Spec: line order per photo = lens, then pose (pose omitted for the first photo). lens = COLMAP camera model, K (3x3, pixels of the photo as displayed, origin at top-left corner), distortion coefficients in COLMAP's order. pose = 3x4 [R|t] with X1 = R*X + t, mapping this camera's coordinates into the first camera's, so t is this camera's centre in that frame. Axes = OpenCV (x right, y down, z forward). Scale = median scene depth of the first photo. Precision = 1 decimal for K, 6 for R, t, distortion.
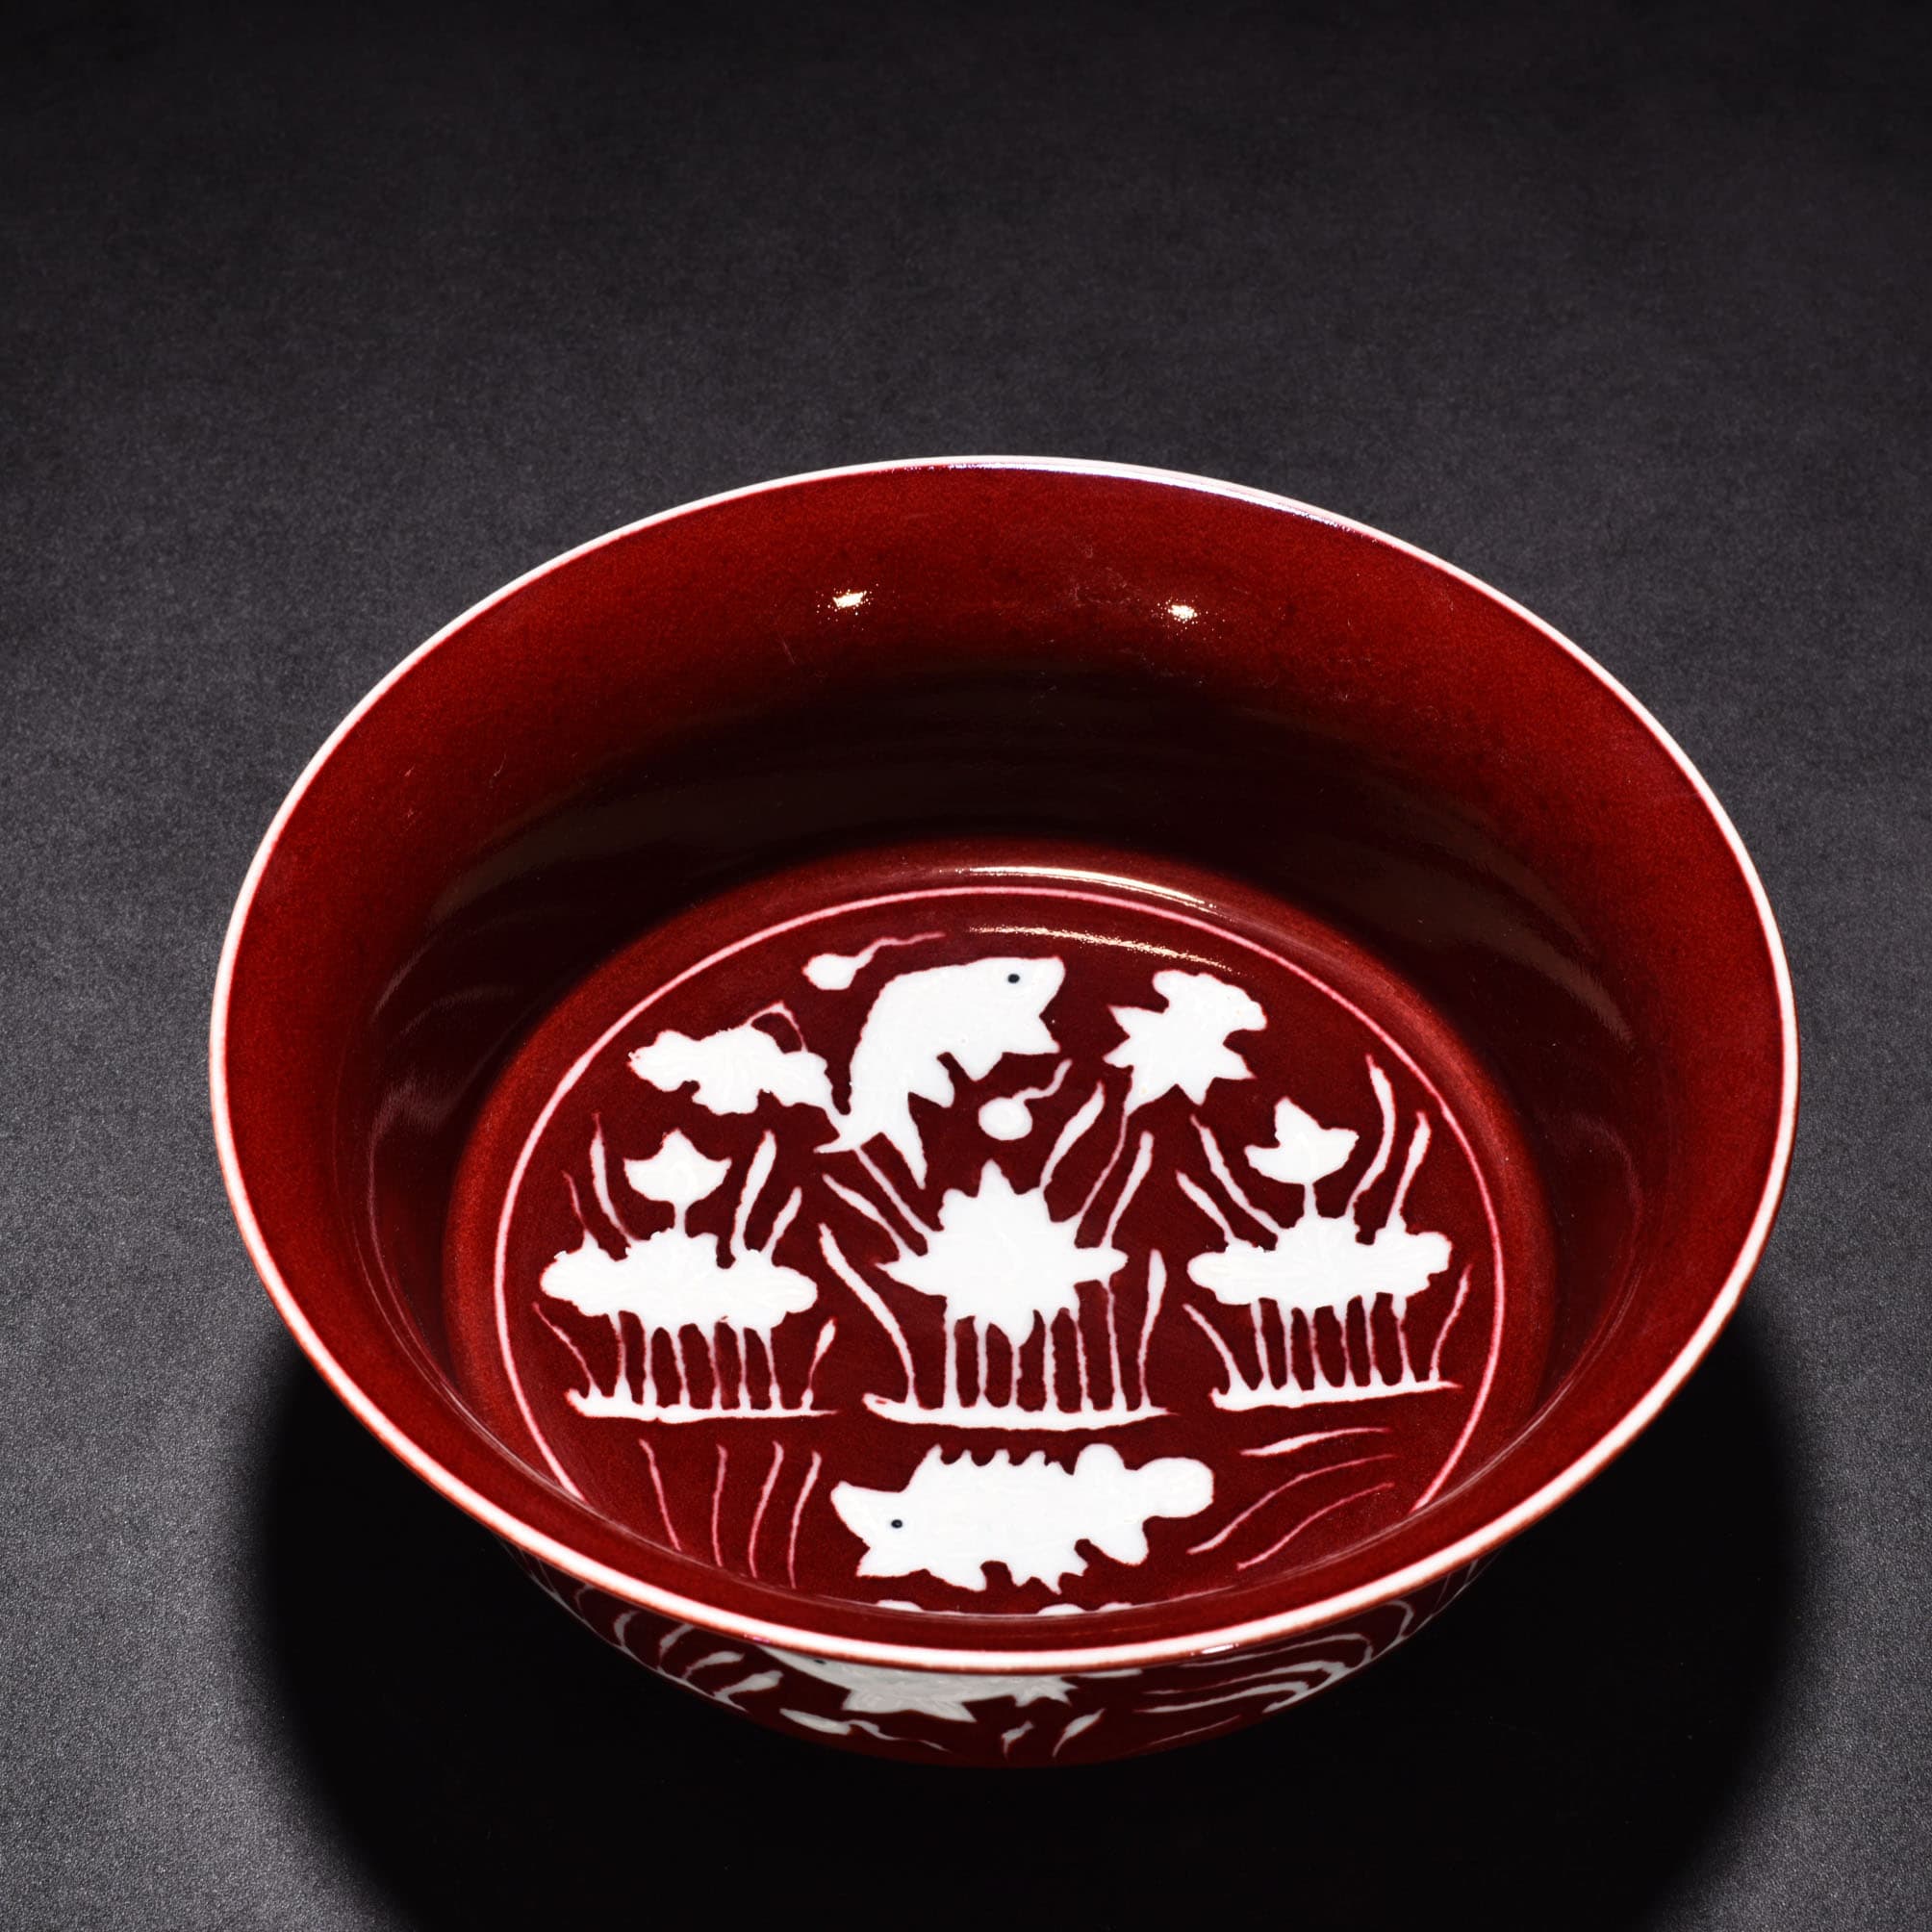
lens RADIAL K [[4499.8, 0, 966.0], [0, 4499.8, 966.0], [0, 0, 1]] dist [-0.216779, -0.013389]
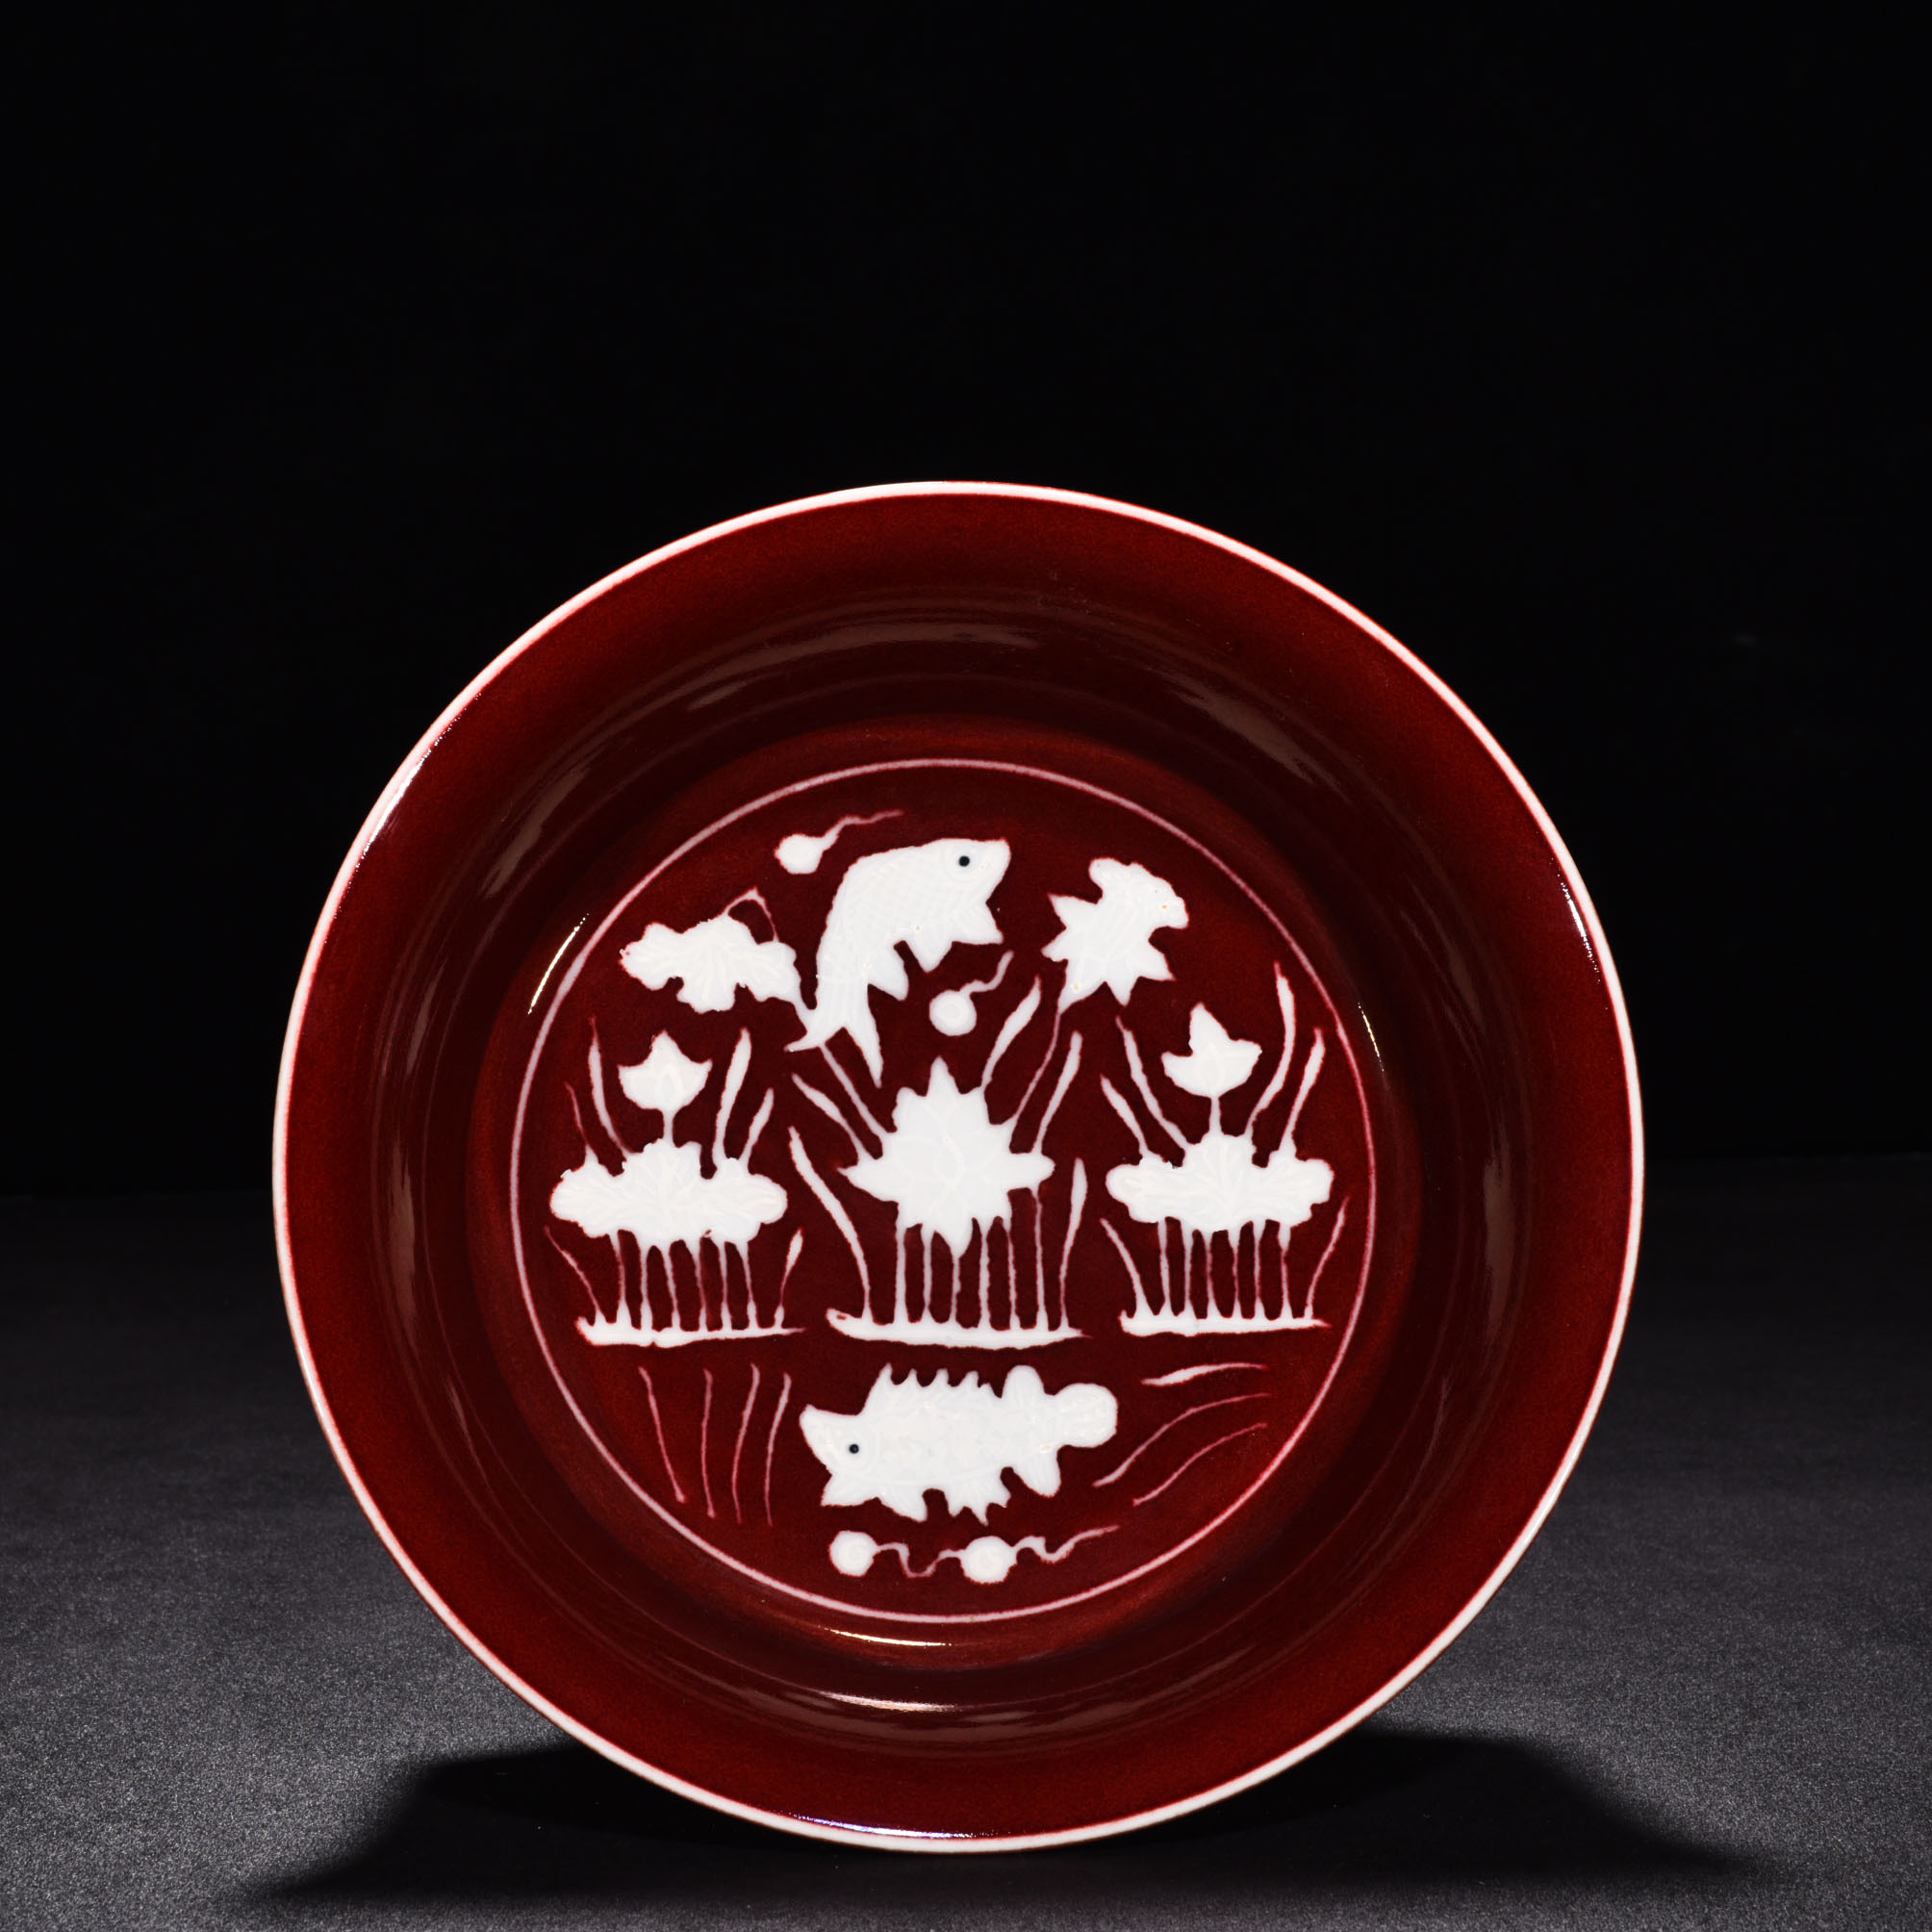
lens RADIAL K [[4499.8, 0, 966.0], [0, 4499.8, 966.0], [0, 0, 1]] dist [-0.216779, -0.013389]
pose [[0.998810, 0.020921, 0.044063, -0.039311], [-0.042218, 0.823261, 0.566091, -0.636257], [-0.024432, -0.567278, 0.823164, 0.074684]]
